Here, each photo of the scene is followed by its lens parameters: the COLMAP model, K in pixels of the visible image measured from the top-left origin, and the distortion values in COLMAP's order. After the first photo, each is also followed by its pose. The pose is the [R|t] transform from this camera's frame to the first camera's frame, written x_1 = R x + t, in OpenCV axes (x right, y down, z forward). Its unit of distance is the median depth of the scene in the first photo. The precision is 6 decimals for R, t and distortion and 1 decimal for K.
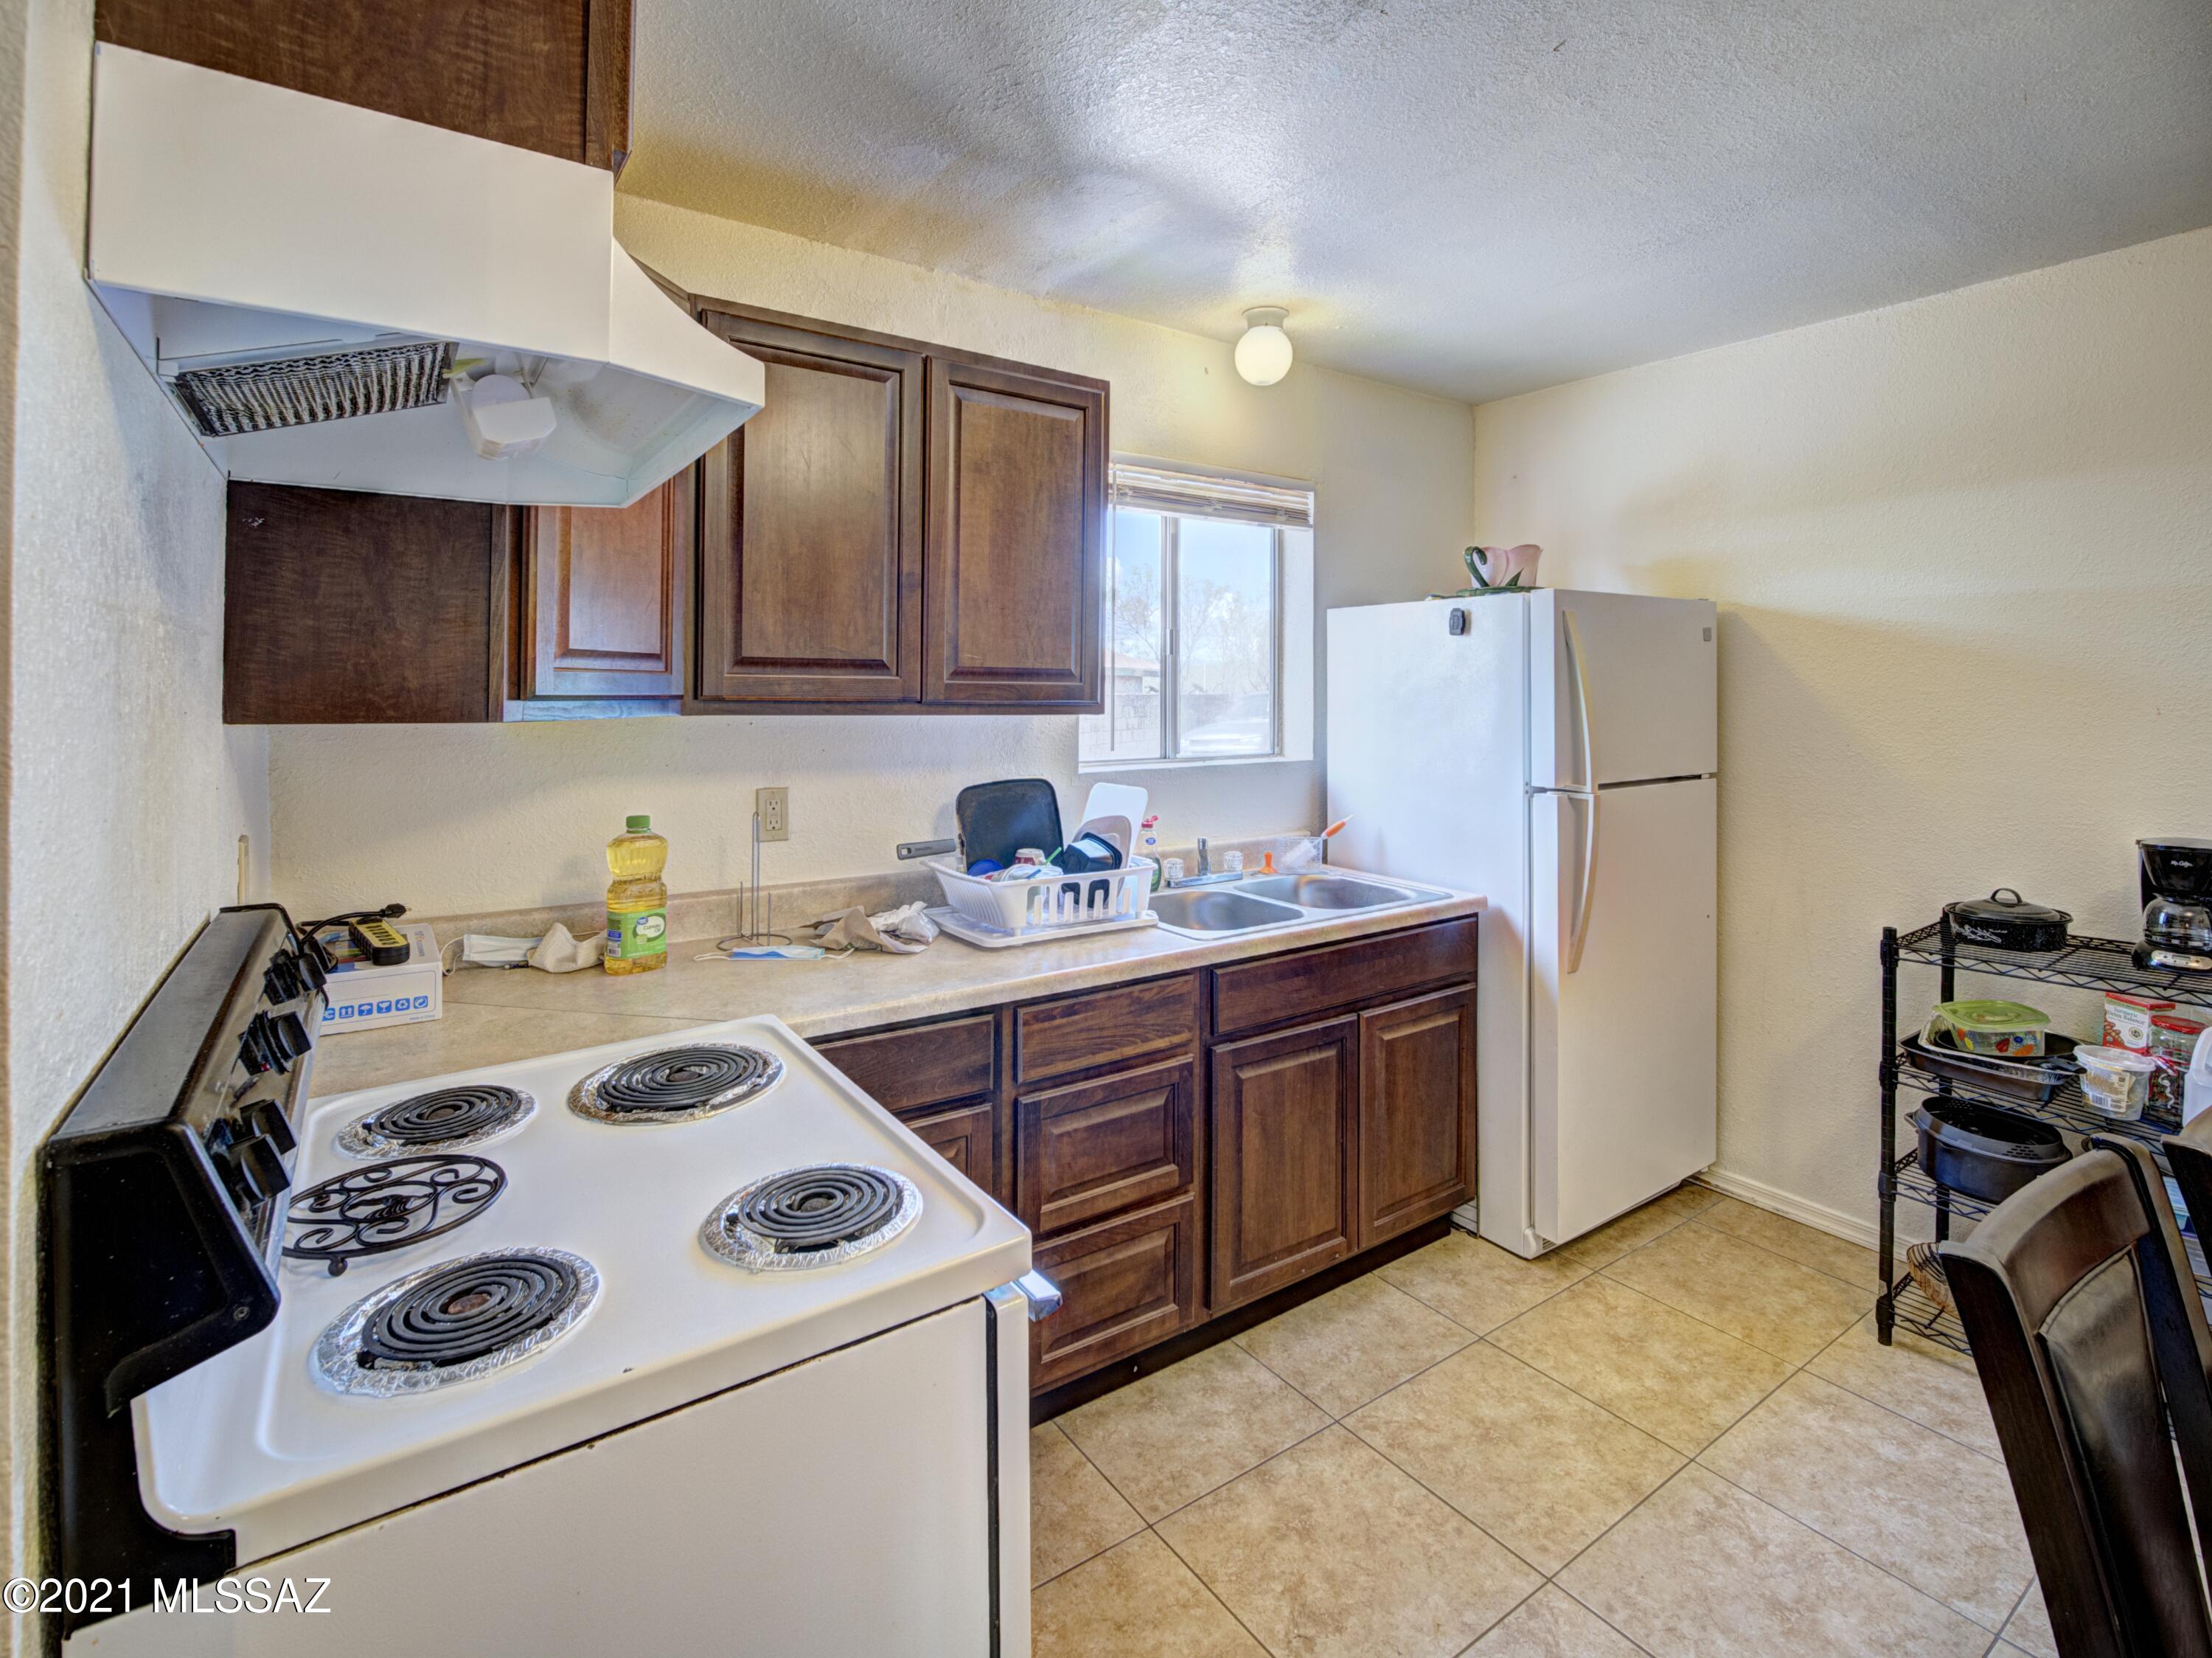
lens RADIAL K [[1043.4, 0, 1105.8], [0, 1043.4, 680.8], [0, 0, 1]] dist [-0.013948, -0.006357]
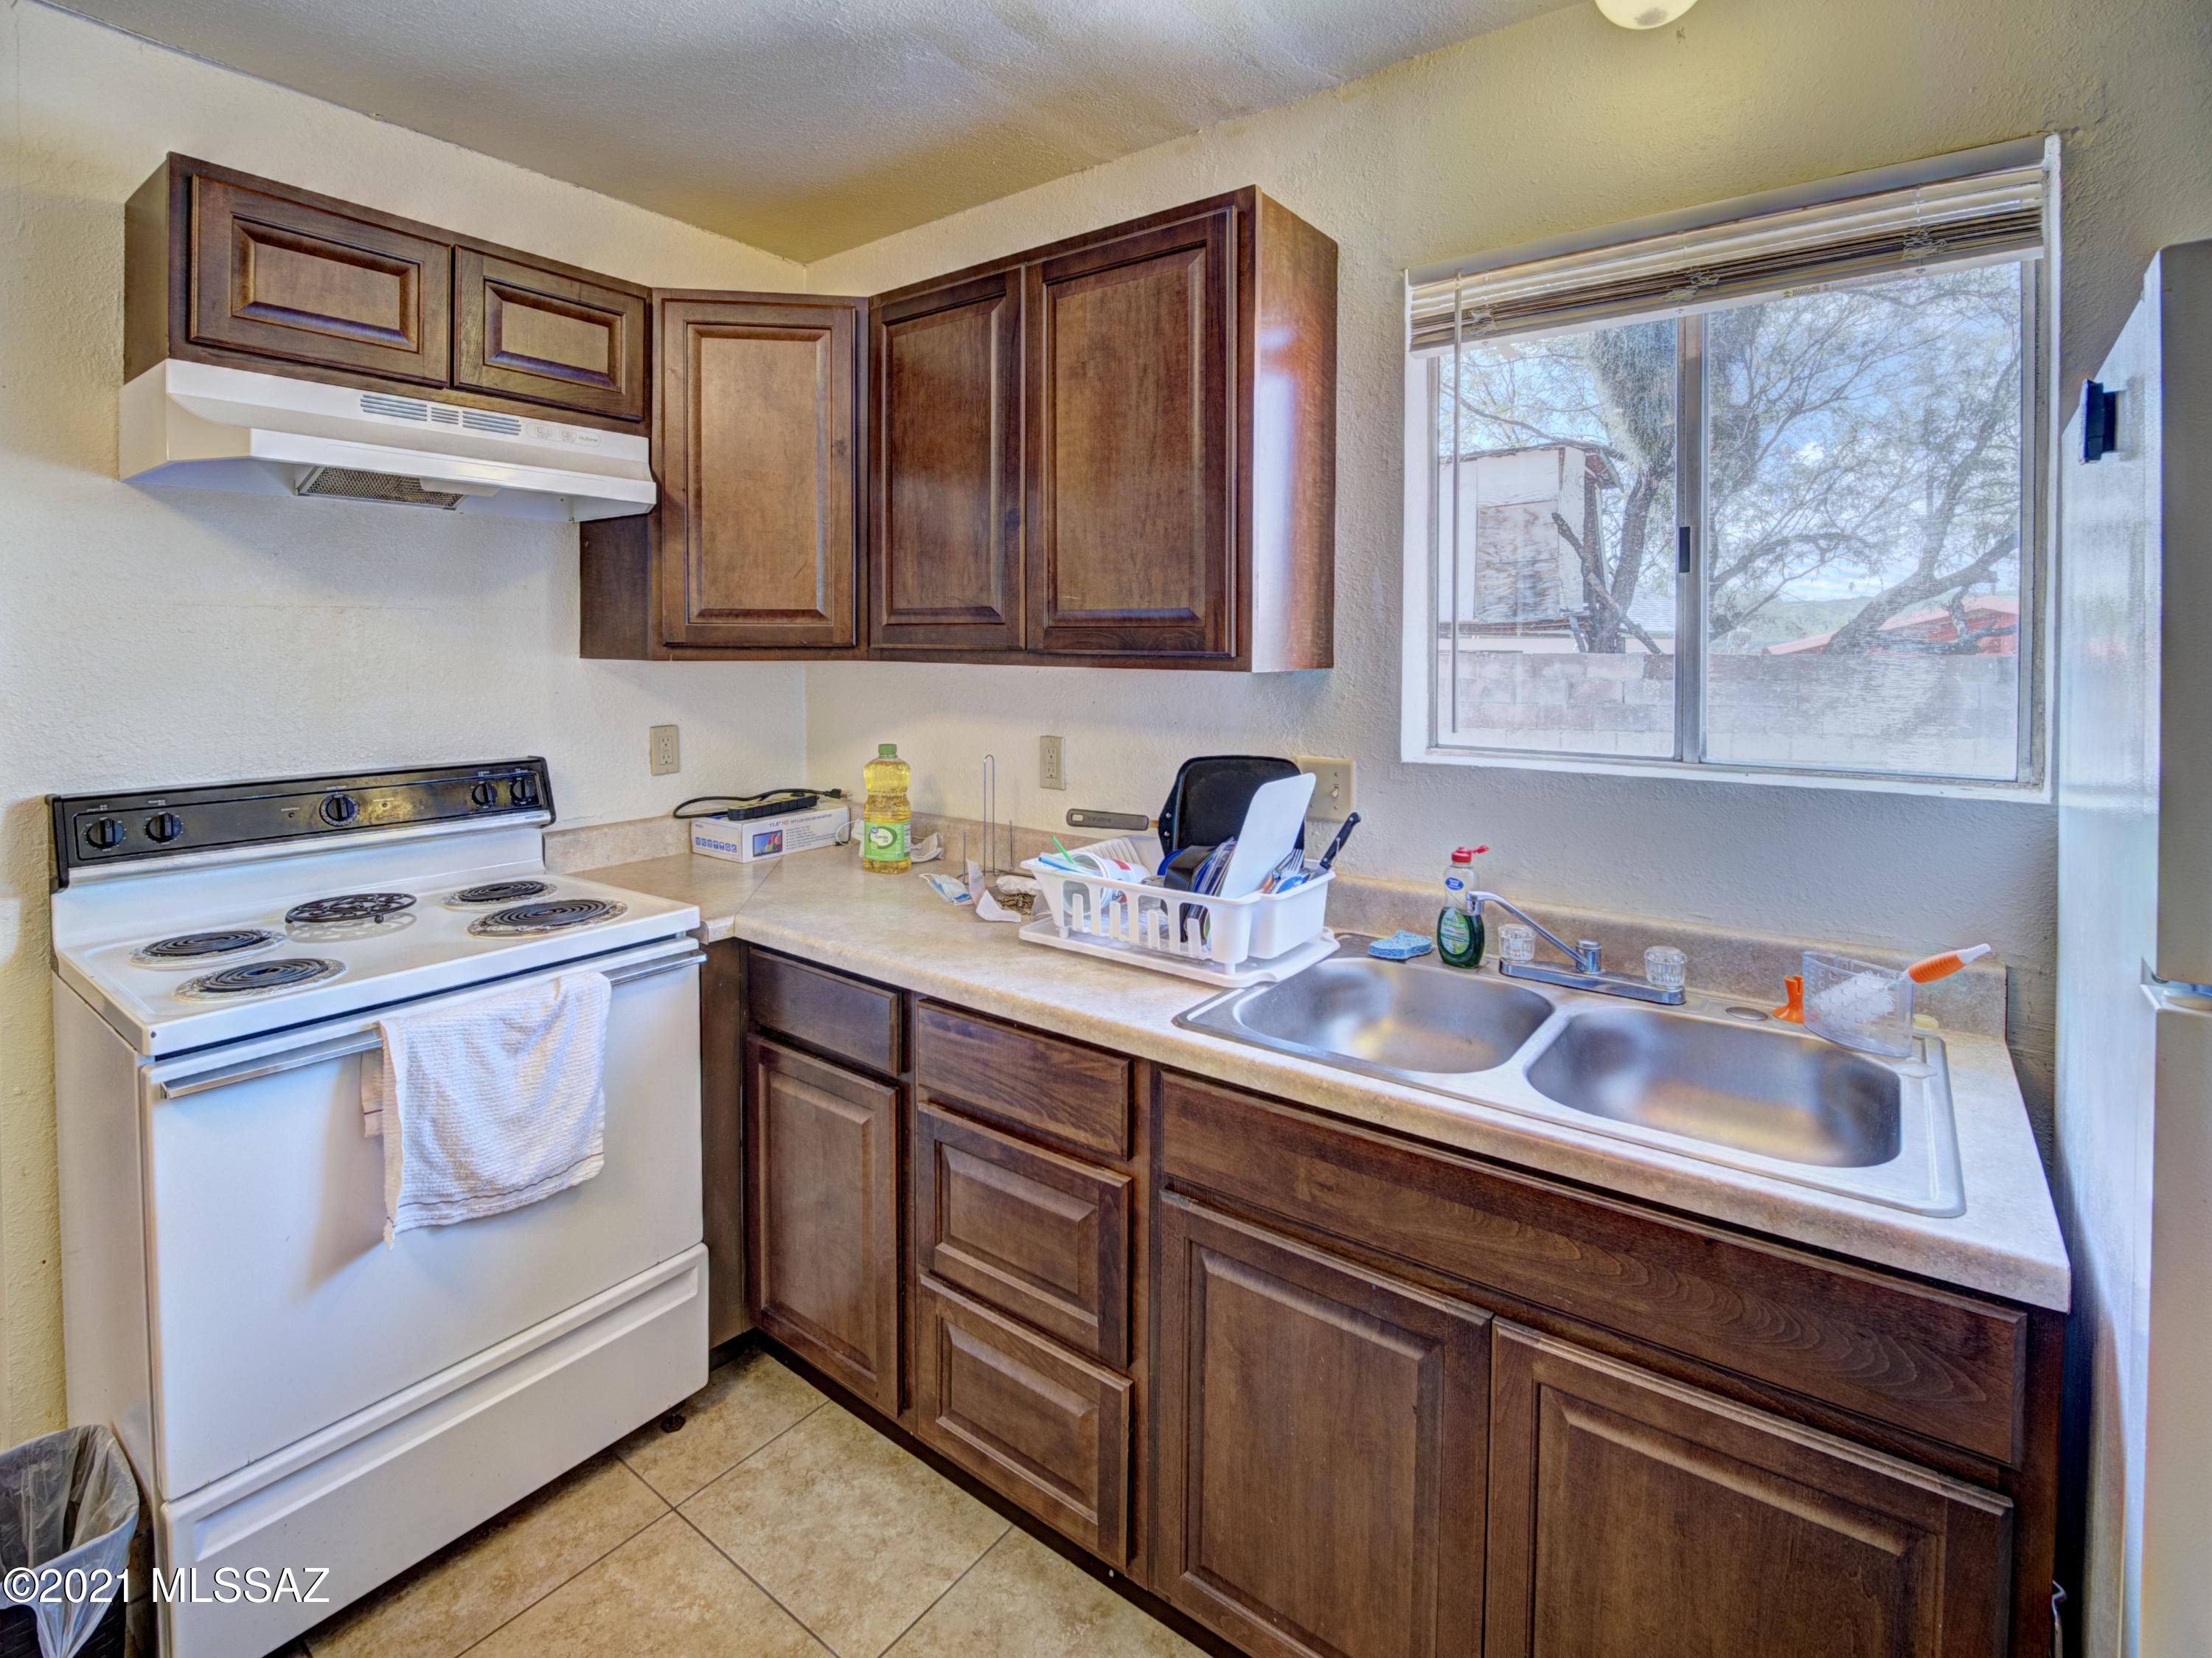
lens RADIAL K [[1050.6, 0, 1106.1], [0, 1050.6, 666.3], [0, 0, 1]] dist [-0.015493, -0.000129]
pose [[0.314998, 0.015579, -0.948965, 0.684836], [0.005571, 0.999818, 0.018263, 0.016543], [0.949076, -0.011039, 0.314854, 0.750995]]
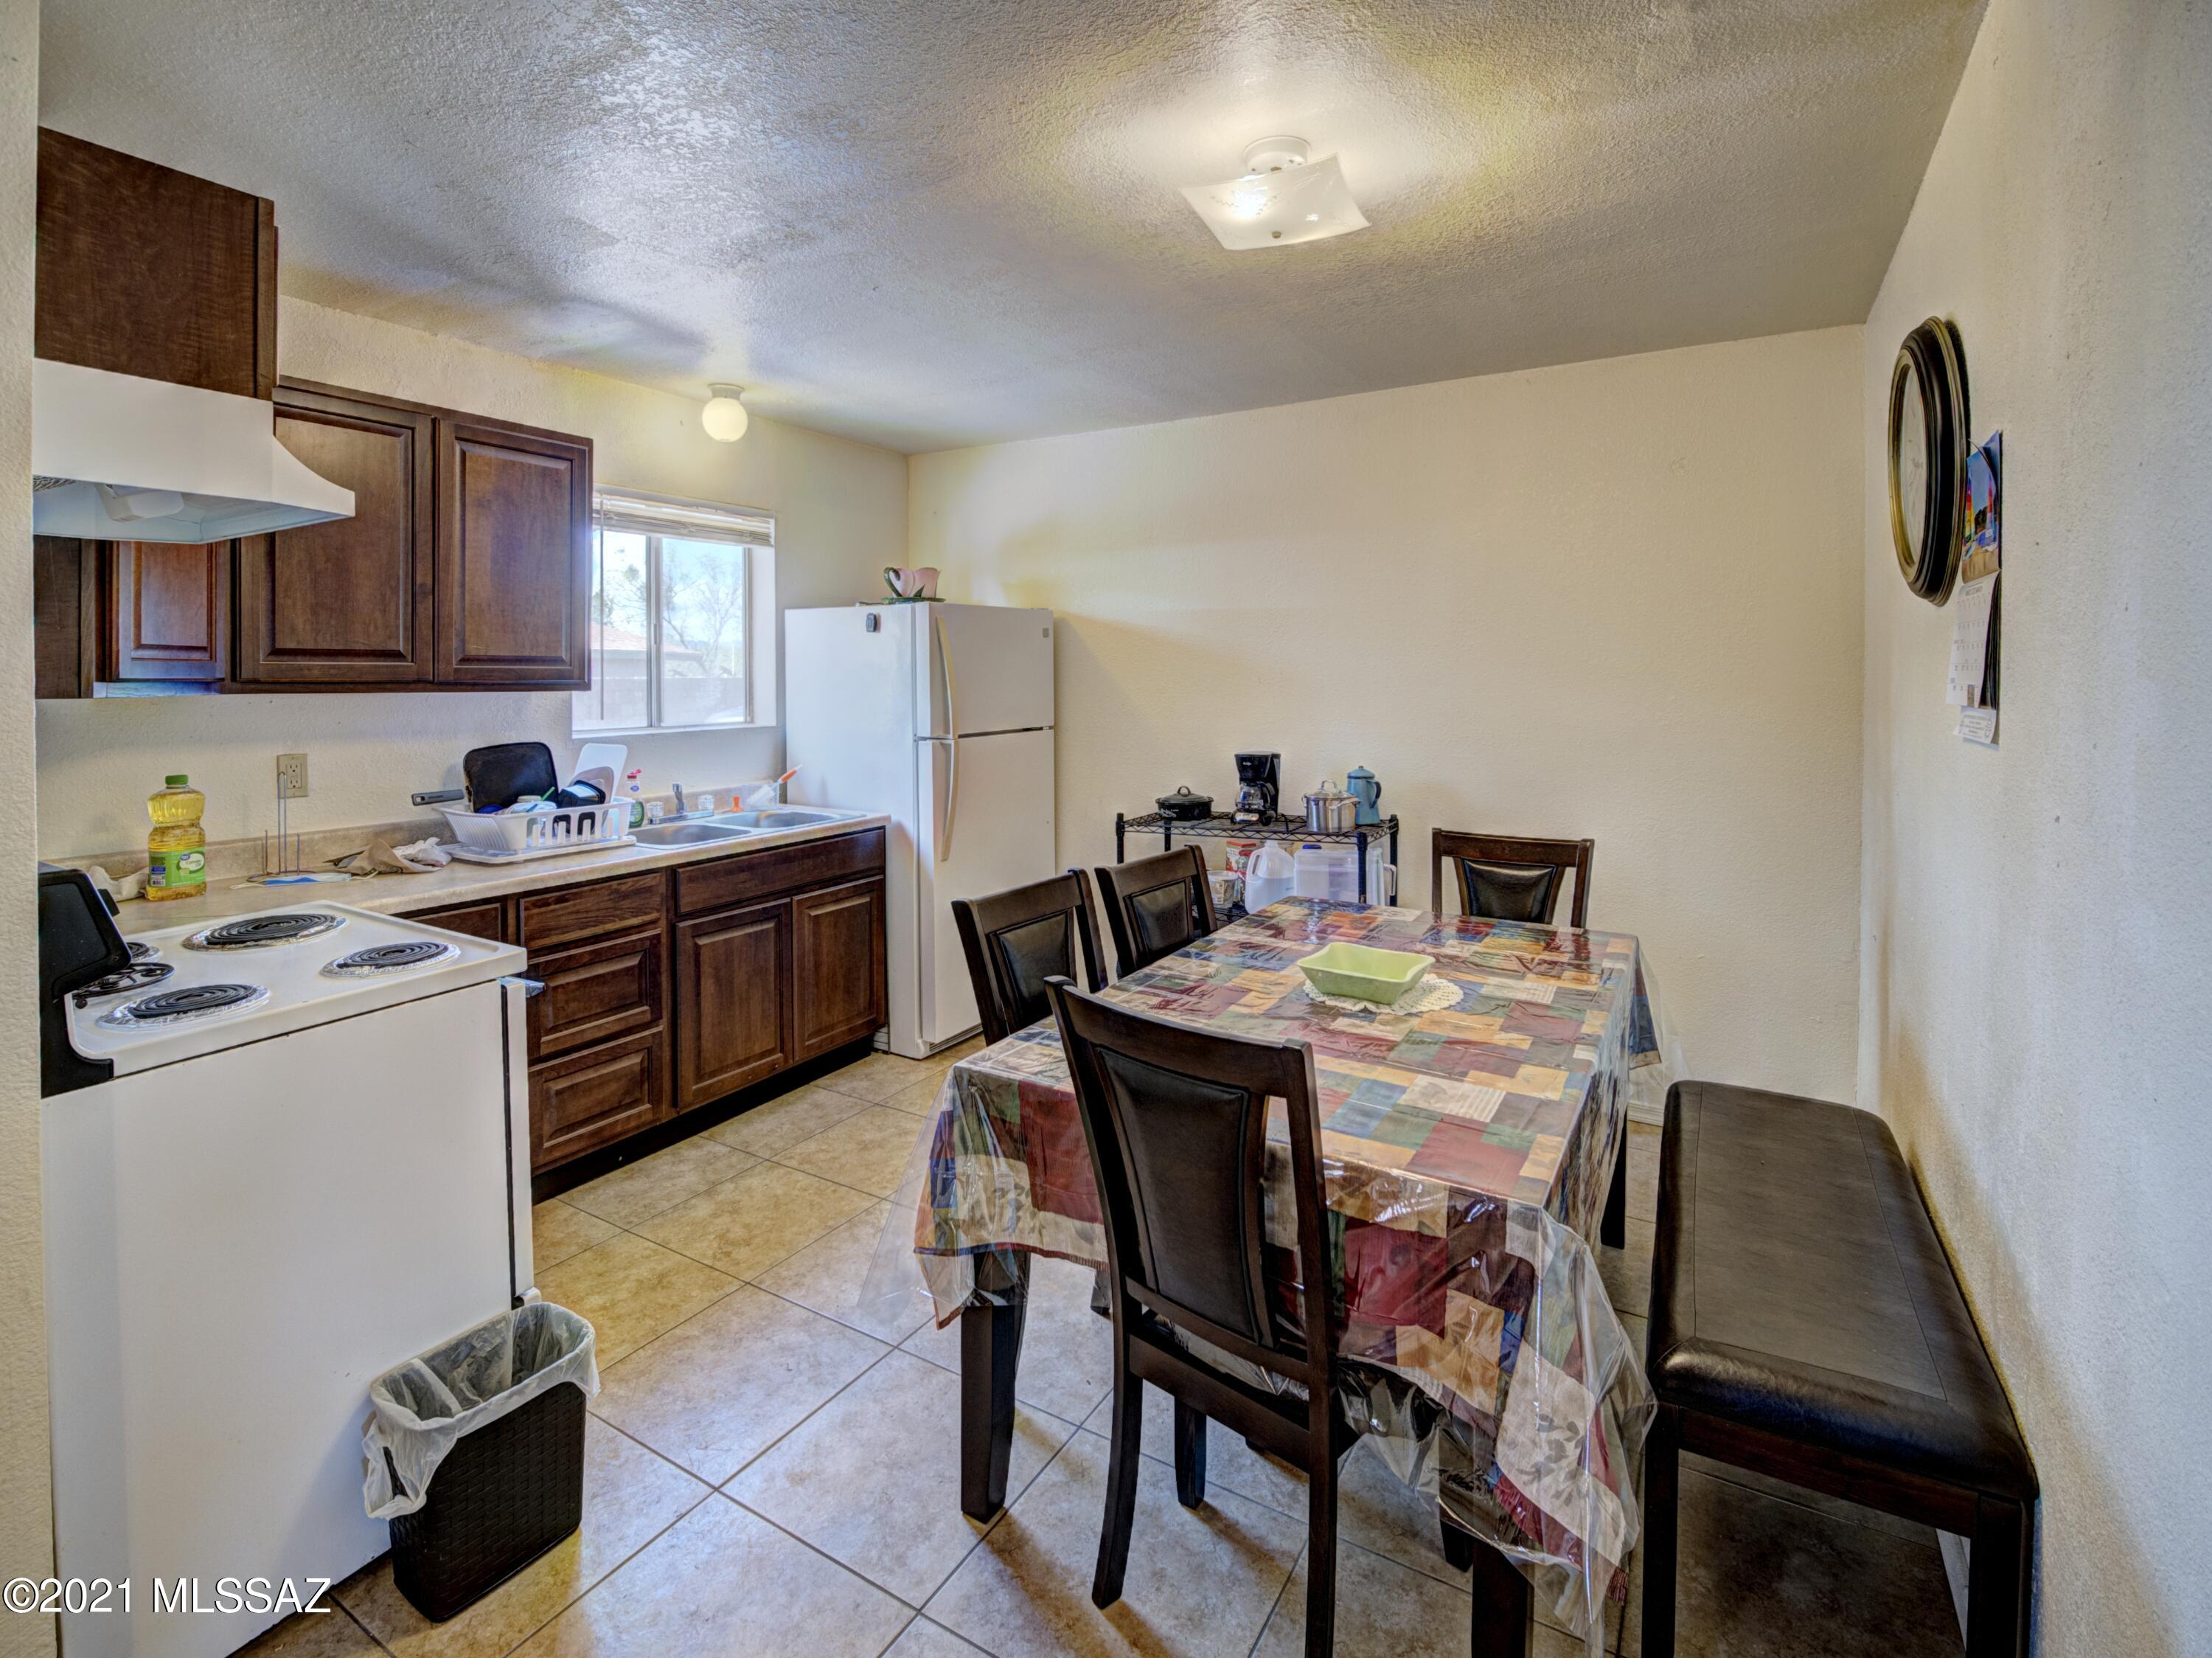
lens RADIAL K [[1043.4, 0, 1105.8], [0, 1043.4, 680.8], [0, 0, 1]] dist [-0.013948, -0.006357]
pose [[0.909426, -0.010294, 0.415739, 0.048260], [0.003344, 0.999842, 0.017442, -0.001362], [-0.415853, -0.014472, 0.909316, -0.515466]]
